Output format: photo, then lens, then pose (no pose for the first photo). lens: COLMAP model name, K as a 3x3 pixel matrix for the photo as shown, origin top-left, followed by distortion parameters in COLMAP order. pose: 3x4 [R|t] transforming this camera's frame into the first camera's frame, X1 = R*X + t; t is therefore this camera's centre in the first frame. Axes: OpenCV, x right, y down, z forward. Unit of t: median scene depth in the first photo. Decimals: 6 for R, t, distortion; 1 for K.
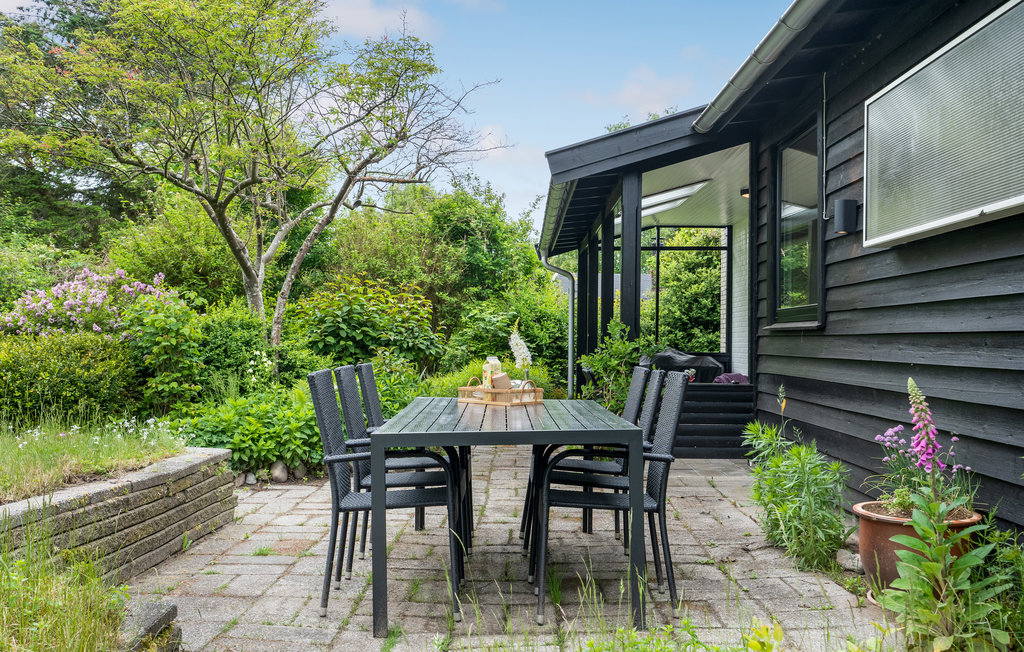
lens RADIAL K [[1030.8, 0, 511.8], [0, 1030.8, 326.4], [0, 0, 1]] dist [-0.063955, 0.000000]
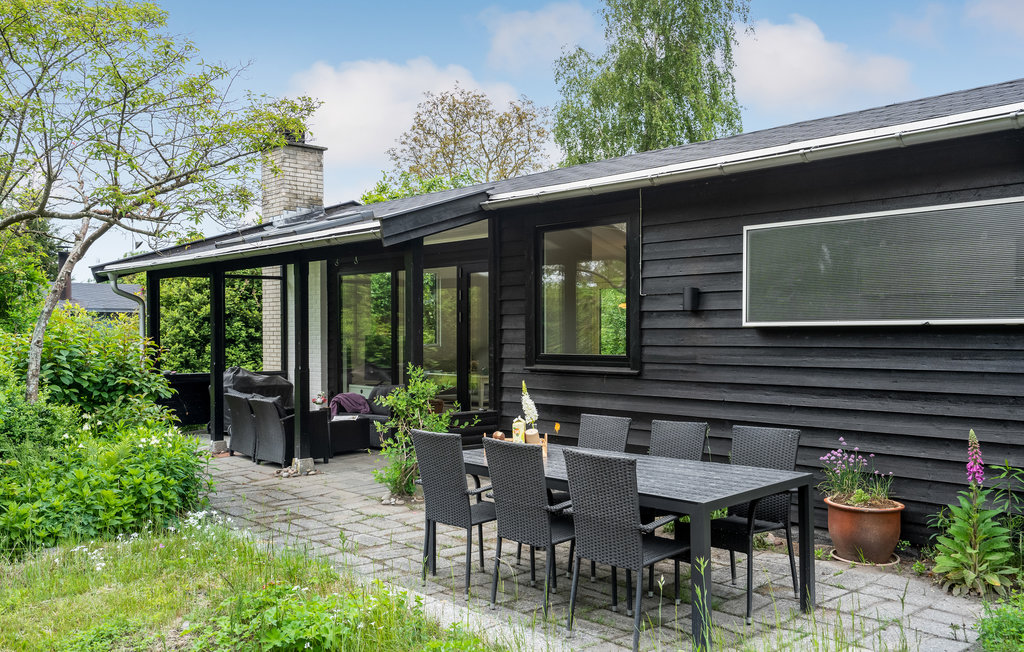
lens RADIAL K [[919.1, 0, 512.8], [0, 919.1, 330.2], [0, 0, 1]] dist [0.068506, 0.003189]
pose [[0.728853, -0.009460, 0.684605, -0.632575], [-0.000471, 0.999897, 0.014318, -0.070804], [-0.684670, -0.010759, 0.728774, 0.195004]]
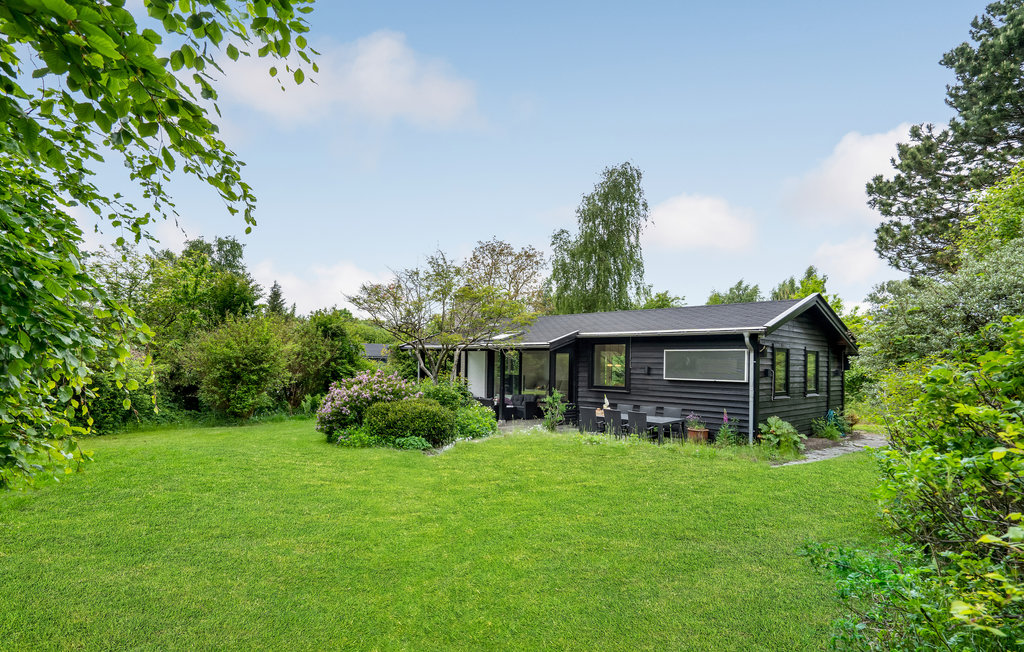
lens RADIAL K [[531.0, 0, 510.8], [0, 531.0, 329.9], [0, 0, 1]] dist [-0.005999, -0.002418]
pose [[0.719135, 0.048932, 0.693146, -1.583136], [-0.022240, 0.998627, -0.047423, -0.141221], [-0.694515, 0.018688, 0.719236, -0.288273]]
